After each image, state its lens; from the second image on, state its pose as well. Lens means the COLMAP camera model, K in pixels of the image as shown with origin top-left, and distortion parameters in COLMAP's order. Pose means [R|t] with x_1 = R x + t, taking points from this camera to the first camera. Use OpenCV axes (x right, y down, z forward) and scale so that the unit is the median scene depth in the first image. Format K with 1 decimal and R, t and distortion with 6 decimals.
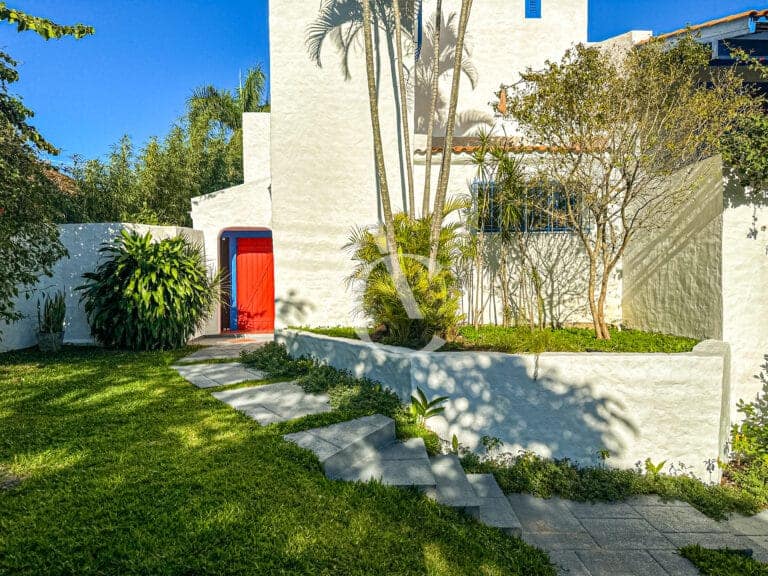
lens RADIAL K [[581.0, 0, 384.0], [0, 581.0, 288.0], [0, 0, 1]] dist [0.045323, 0.000202]
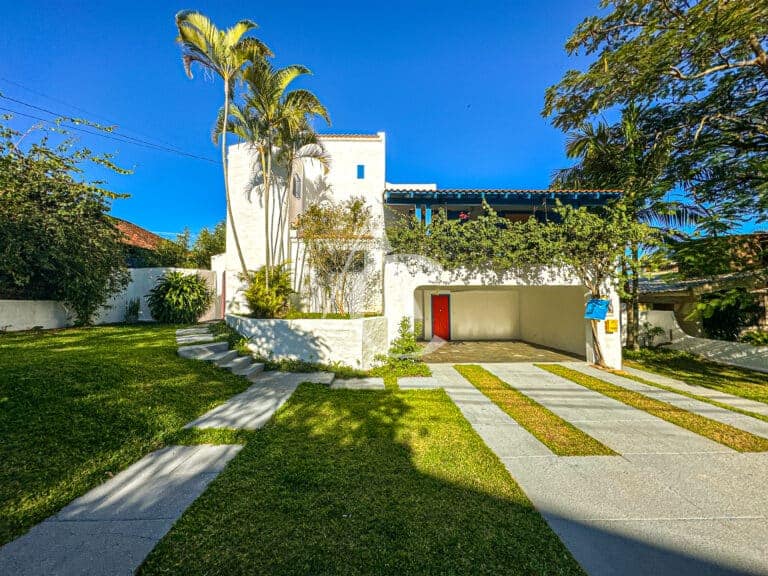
lens RADIAL K [[315.7, 0, 384.0], [0, 315.7, 288.0], [0, 0, 1]] dist [-0.000290, 0.000233]
pose [[0.999792, 0.002169, 0.020285, 0.636283], [-0.001389, 0.999263, -0.038357, 0.023429], [-0.020353, 0.038320, 0.999058, -0.417813]]
